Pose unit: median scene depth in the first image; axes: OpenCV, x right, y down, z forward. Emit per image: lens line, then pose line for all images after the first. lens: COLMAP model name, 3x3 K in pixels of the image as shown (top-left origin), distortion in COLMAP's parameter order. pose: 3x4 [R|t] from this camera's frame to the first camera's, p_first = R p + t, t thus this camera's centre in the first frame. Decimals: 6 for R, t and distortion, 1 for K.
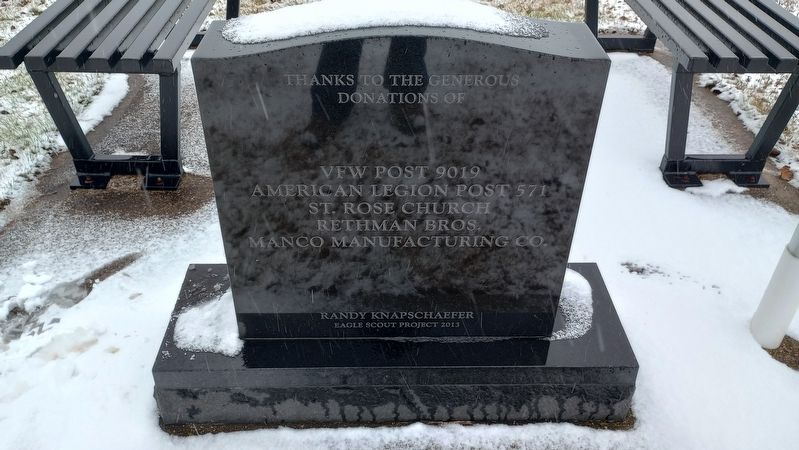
lens RADIAL K [[645.1, 0, 402.2], [0, 645.1, 224.4], [0, 0, 1]] dist [0.007690, 0.000959]
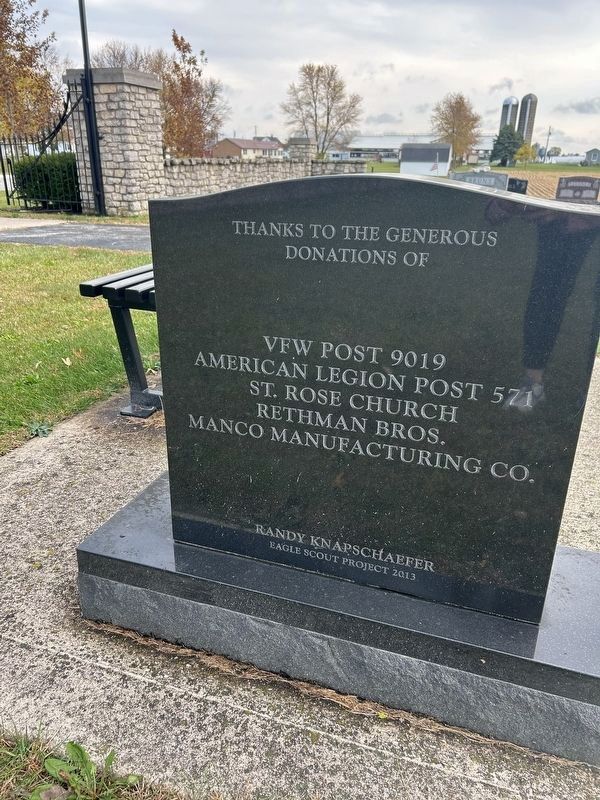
lens RADIAL K [[593.2, 0, 296.9], [0, 593.2, 401.0], [0, 0, 1]] dist [0.015576, -0.000723]
pose [[0.935664, 0.132025, -0.327264, 0.185238], [-0.207271, 0.956162, -0.206863, 0.147309], [0.285606, 0.261387, 0.922012, 0.260541]]
